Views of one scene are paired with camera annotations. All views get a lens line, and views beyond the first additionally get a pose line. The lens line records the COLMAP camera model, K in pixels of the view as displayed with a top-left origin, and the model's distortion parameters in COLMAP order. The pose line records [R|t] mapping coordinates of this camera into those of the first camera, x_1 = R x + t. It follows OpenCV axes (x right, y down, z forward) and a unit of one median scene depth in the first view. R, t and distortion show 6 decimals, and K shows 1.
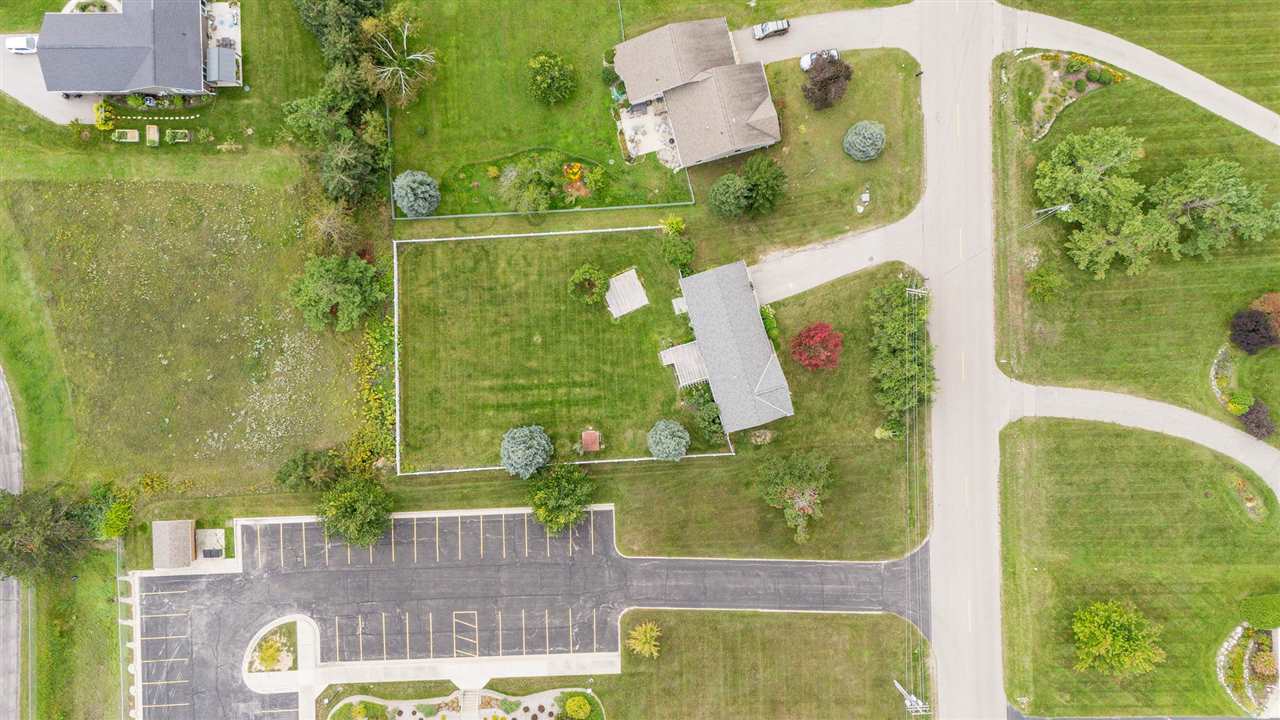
lens RADIAL K [[944.4, 0, 644.2], [0, 944.4, 366.2], [0, 0, 1]] dist [0.104776, -0.106693]
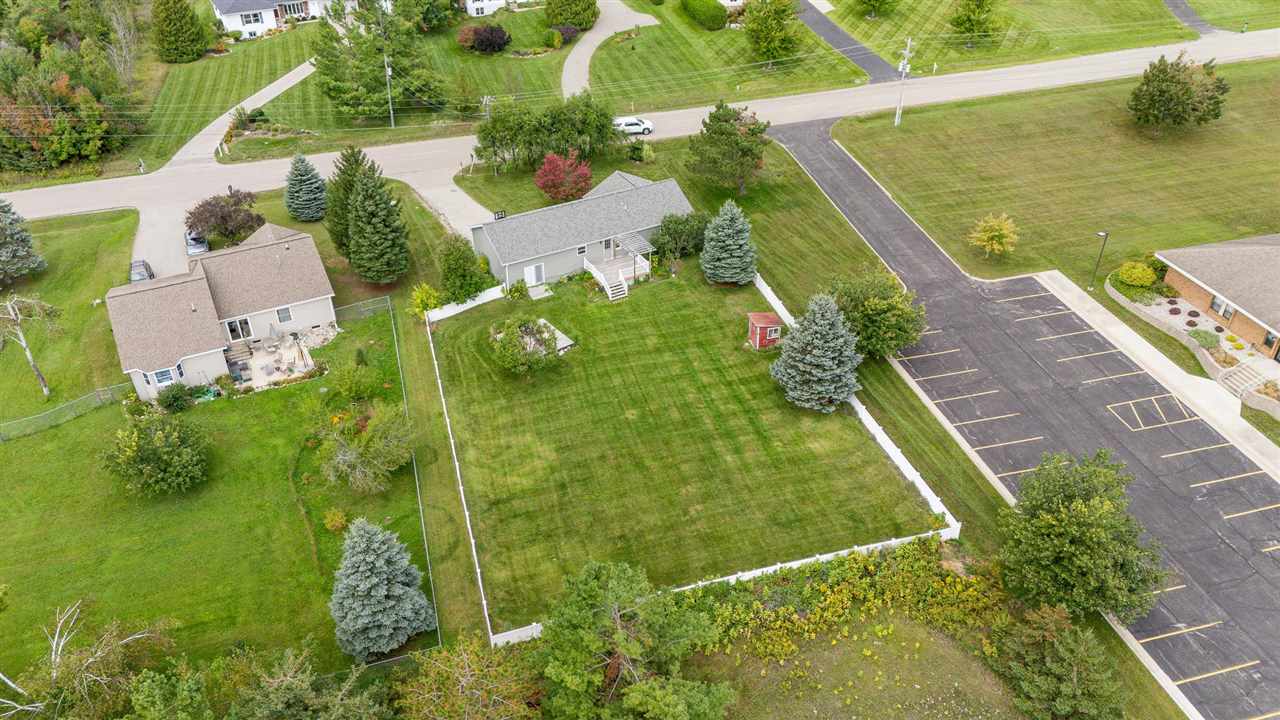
lens RADIAL K [[944.4, 0, 644.2], [0, 944.4, 366.2], [0, 0, 1]] dist [0.104776, -0.106693]
pose [[-0.233572, -0.555058, 0.798345, -0.570420], [0.972280, -0.142374, 0.185474, -0.126684], [0.010715, 0.819537, 0.572926, 0.638737]]
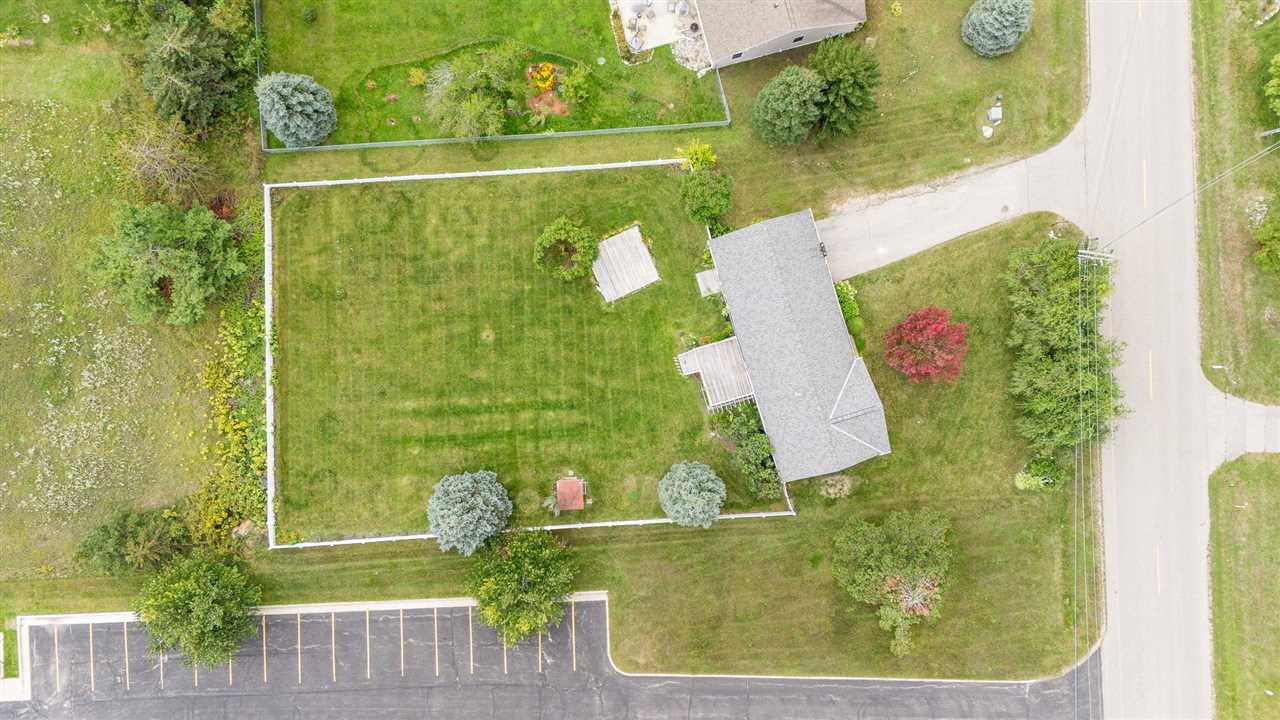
lens RADIAL K [[944.4, 0, 644.2], [0, 944.4, 366.2], [0, 0, 1]] dist [0.104776, -0.106693]
pose [[0.999989, -0.004390, -0.001908, -0.004850], [0.004389, 0.999990, -0.000100, -0.007261], [0.001909, 0.000092, 0.999998, 0.352332]]
